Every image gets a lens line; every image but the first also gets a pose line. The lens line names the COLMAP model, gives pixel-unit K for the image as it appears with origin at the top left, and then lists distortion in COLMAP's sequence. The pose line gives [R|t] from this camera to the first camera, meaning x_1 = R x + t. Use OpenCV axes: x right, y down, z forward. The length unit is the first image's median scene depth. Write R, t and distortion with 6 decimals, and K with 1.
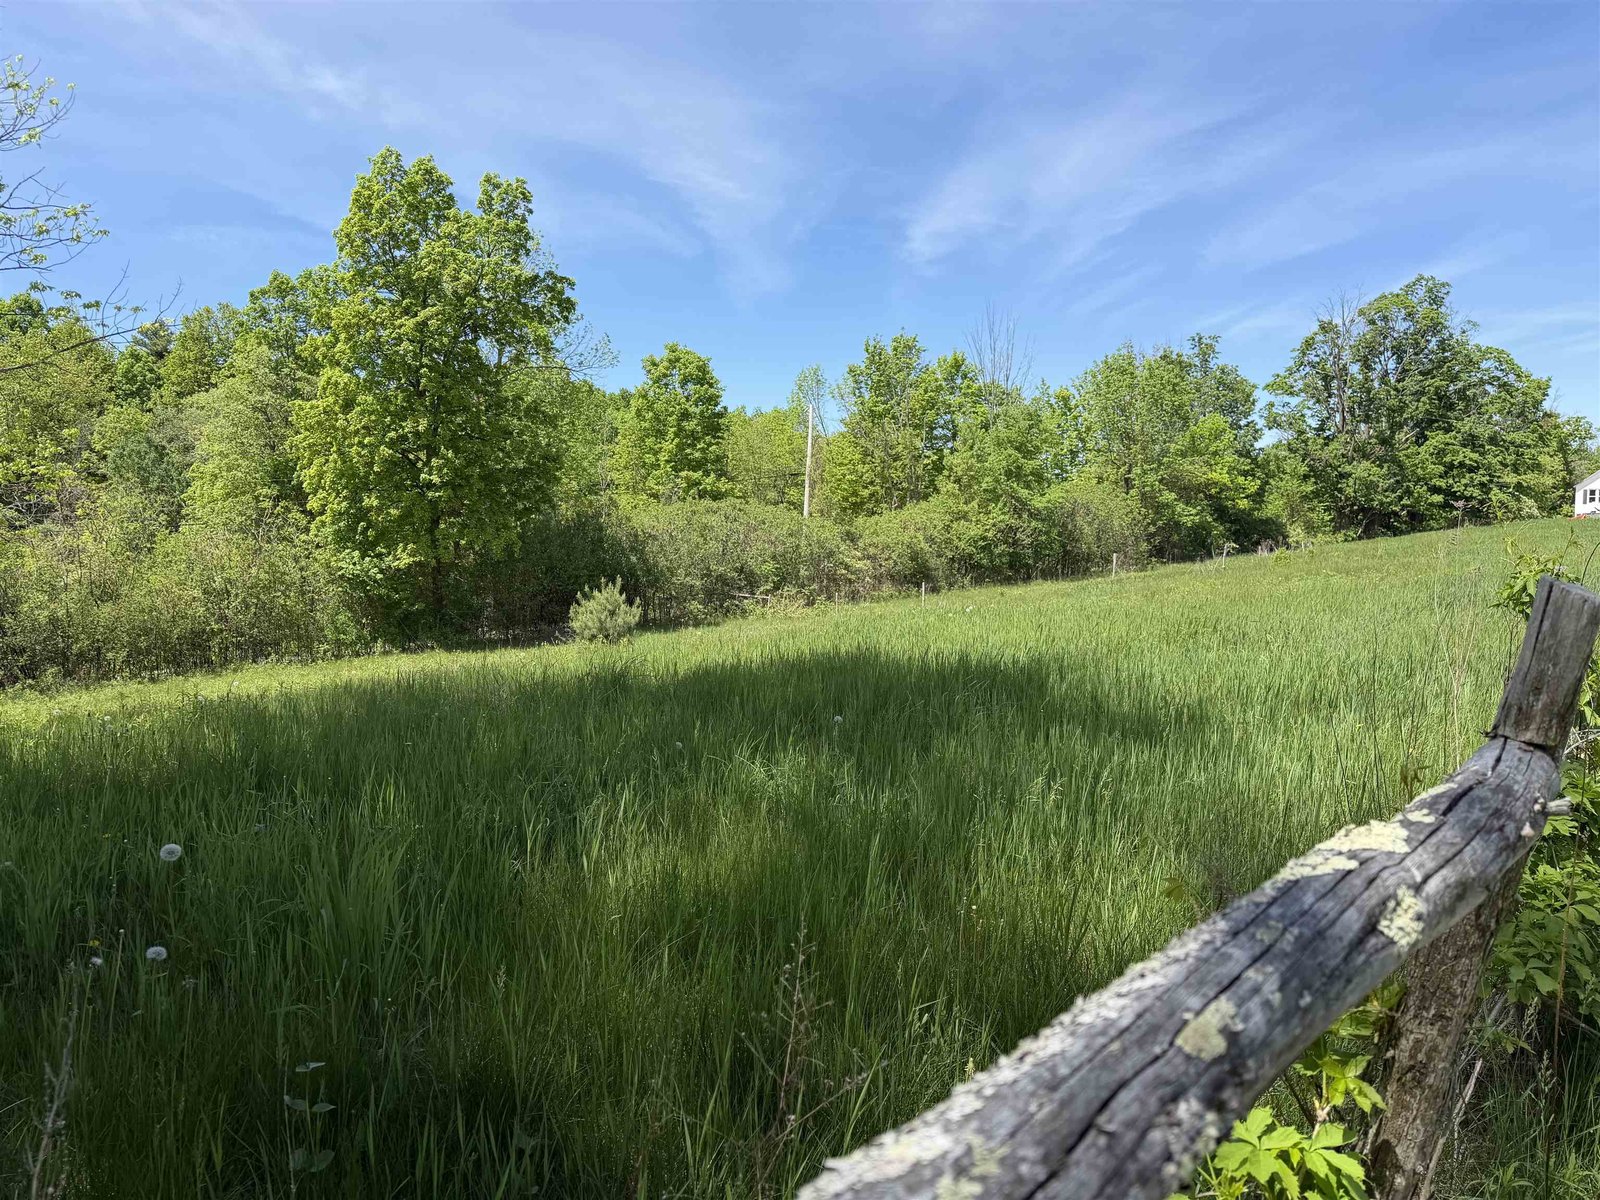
lens RADIAL K [[1097.5, 0, 797.8], [0, 1097.5, 604.6], [0, 0, 1]] dist [0.057894, -0.080161]
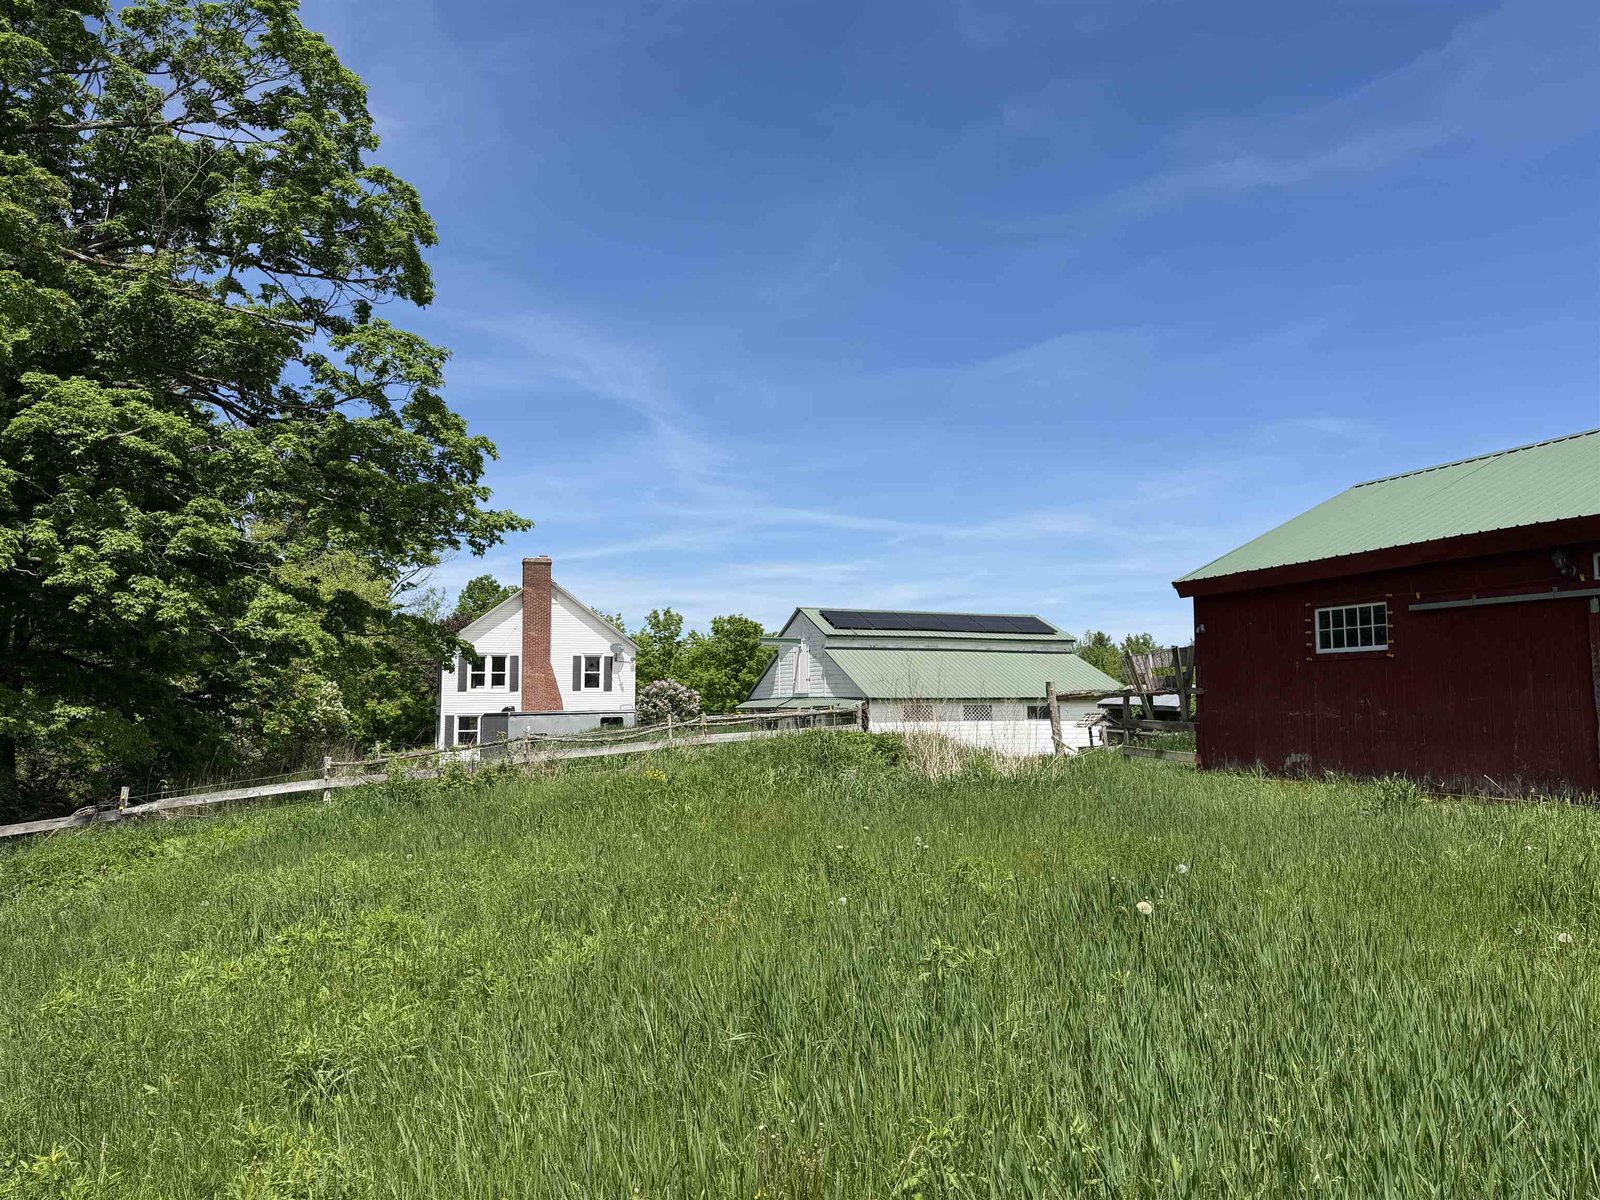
lens RADIAL K [[1183.9, 0, 801.1], [0, 1183.9, 613.3], [0, 0, 1]] dist [-0.006129, -0.007456]
pose [[0.543045, 0.076874, 0.836177, 0.495278], [0.061873, 0.989430, -0.131146, -0.064983], [-0.837421, 0.122956, 0.532549, 0.793397]]
